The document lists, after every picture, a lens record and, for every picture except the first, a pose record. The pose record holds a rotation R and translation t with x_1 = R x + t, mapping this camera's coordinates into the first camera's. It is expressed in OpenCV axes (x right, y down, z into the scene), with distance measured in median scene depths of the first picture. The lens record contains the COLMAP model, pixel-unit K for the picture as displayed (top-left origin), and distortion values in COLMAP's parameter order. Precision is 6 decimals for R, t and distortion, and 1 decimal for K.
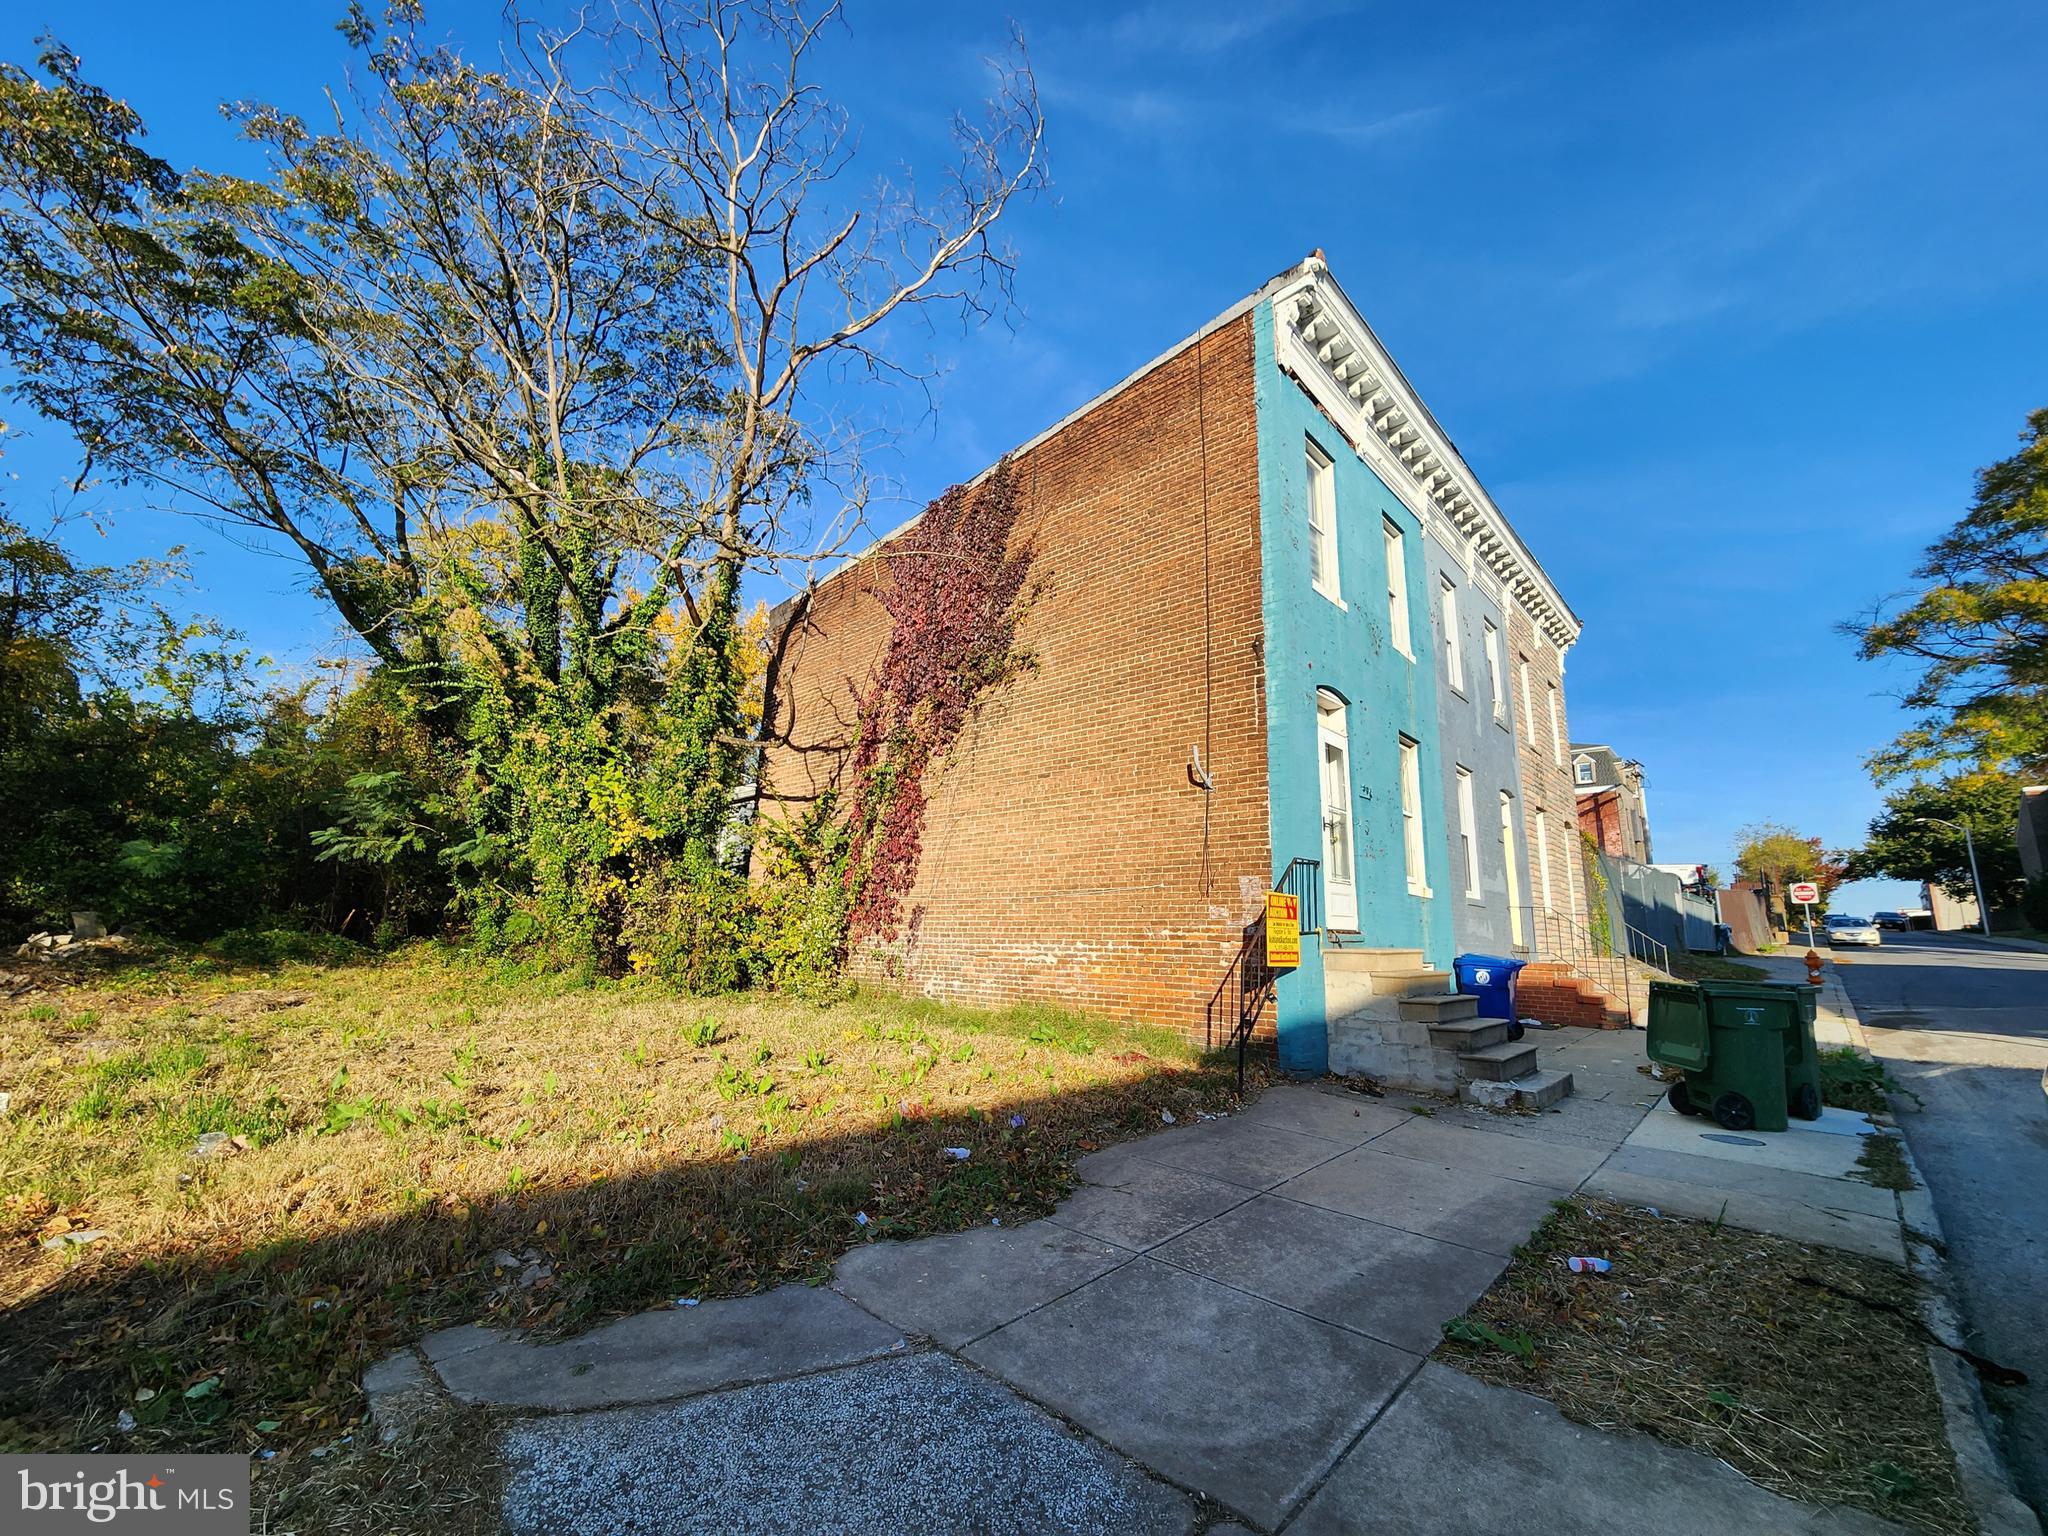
lens RADIAL K [[839.7, 0, 1021.6], [0, 839.7, 774.6], [0, 0, 1]] dist [0.001058, -0.000709]
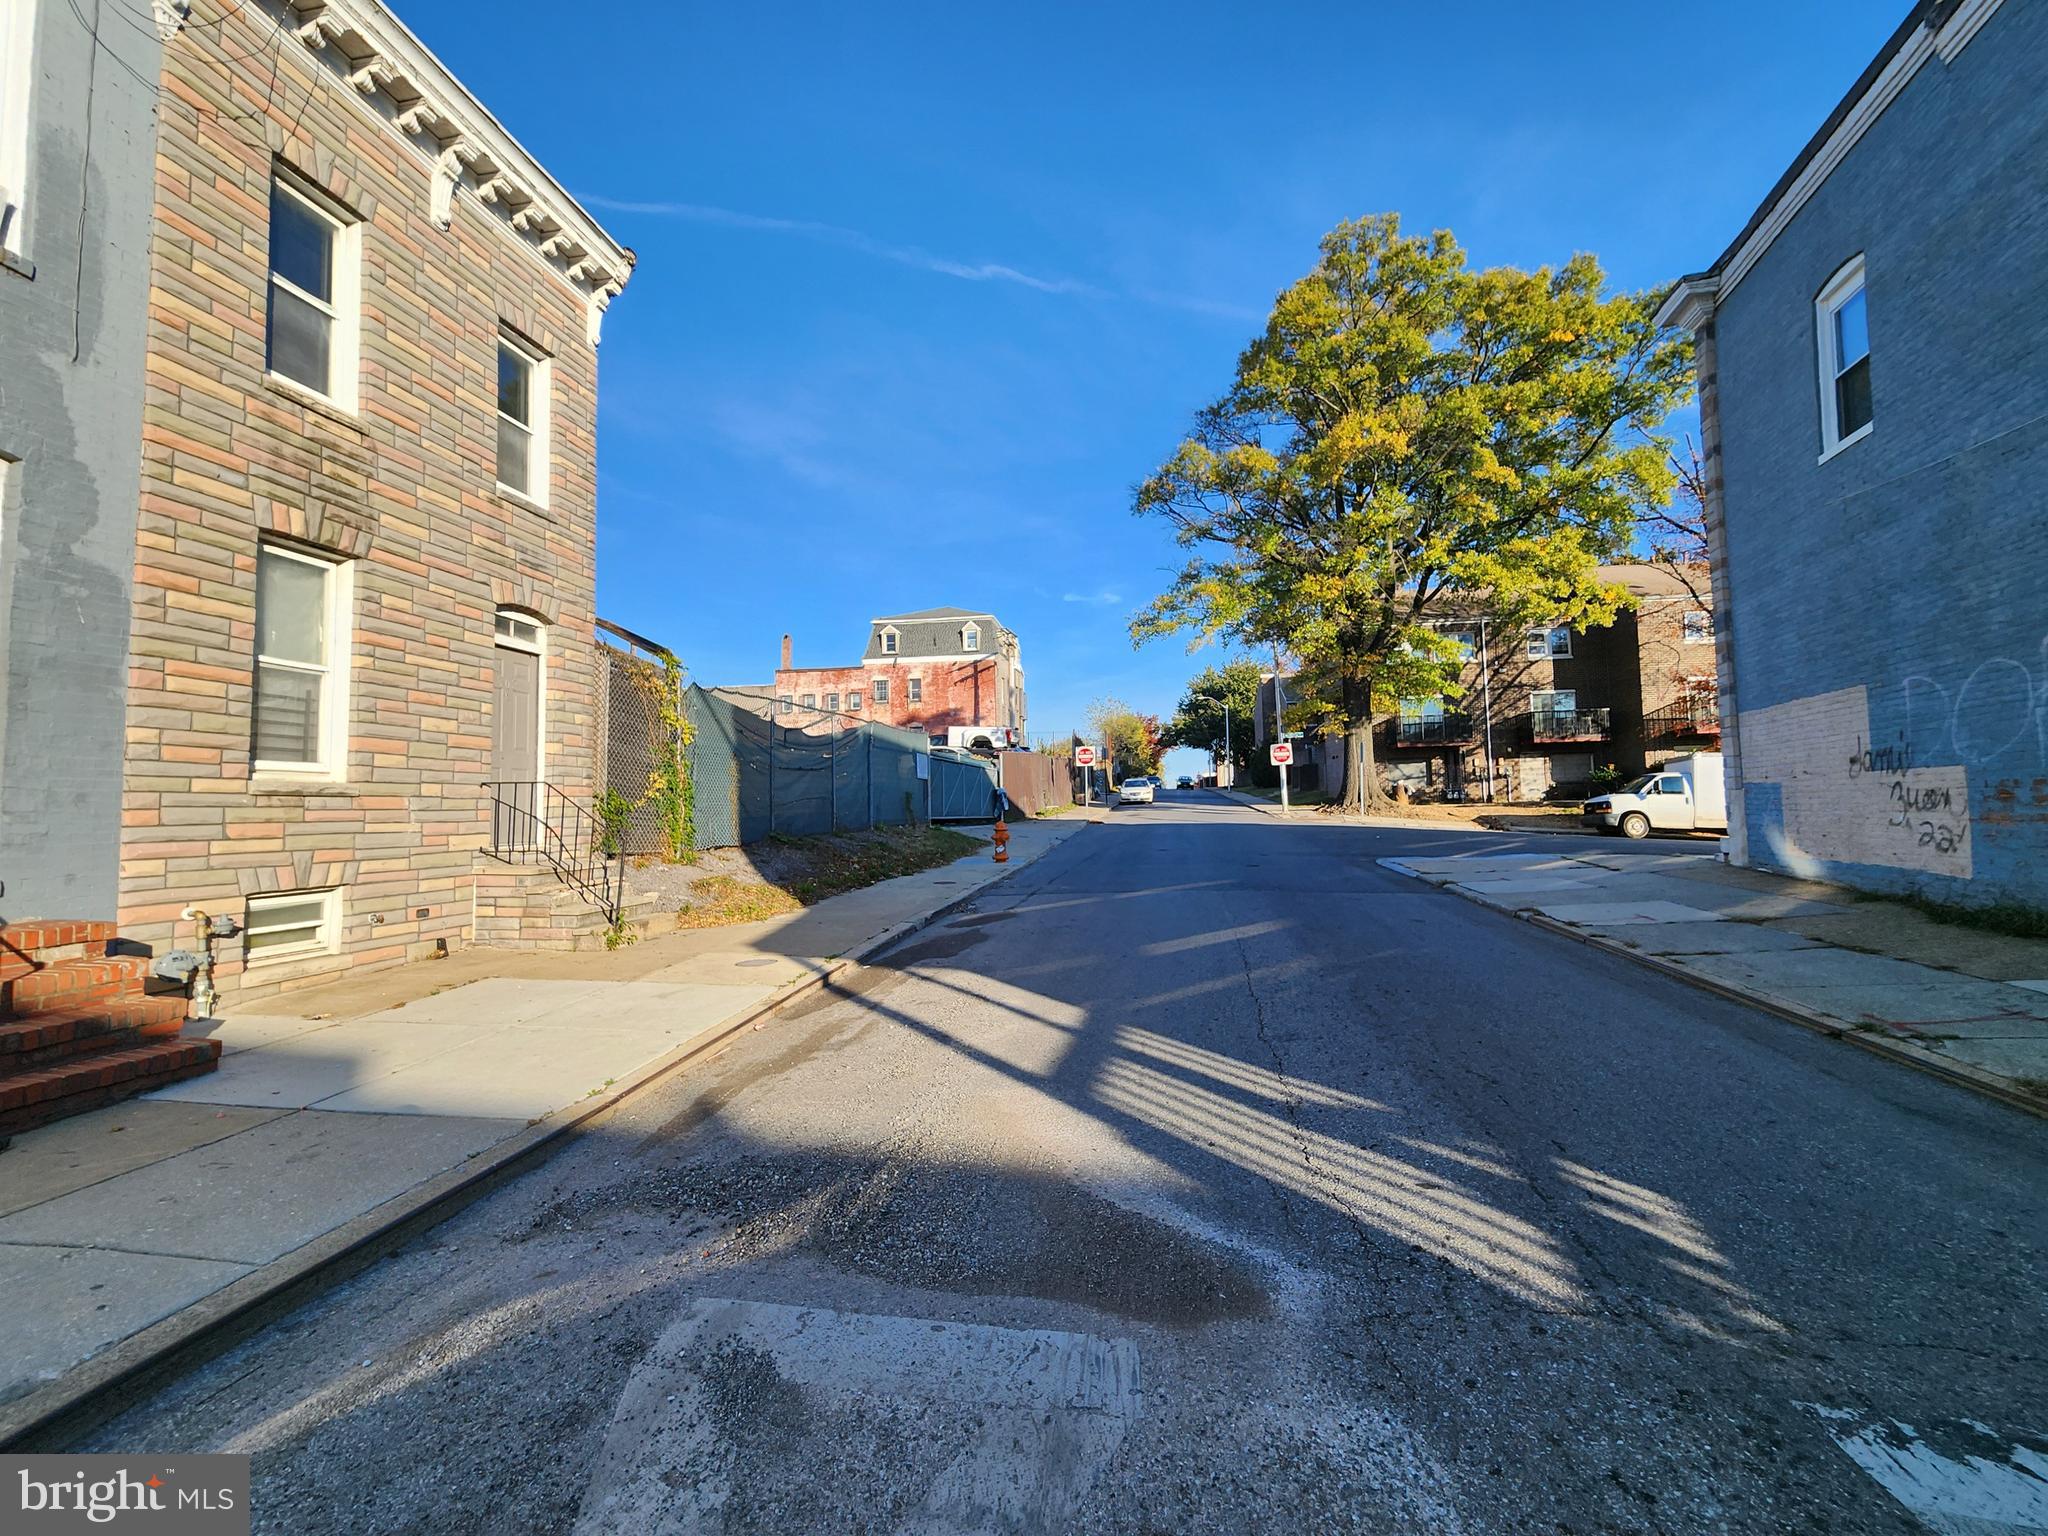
lens RADIAL K [[839.7, 0, 1025.9], [0, 839.7, 760.1], [0, 0, 1]] dist [0.001058, -0.000709]
pose [[0.838083, 0.000456, 0.545543, 0.189683], [-0.075946, 0.990360, 0.115842, 0.020583], [-0.540231, -0.138517, 0.830038, 0.116121]]
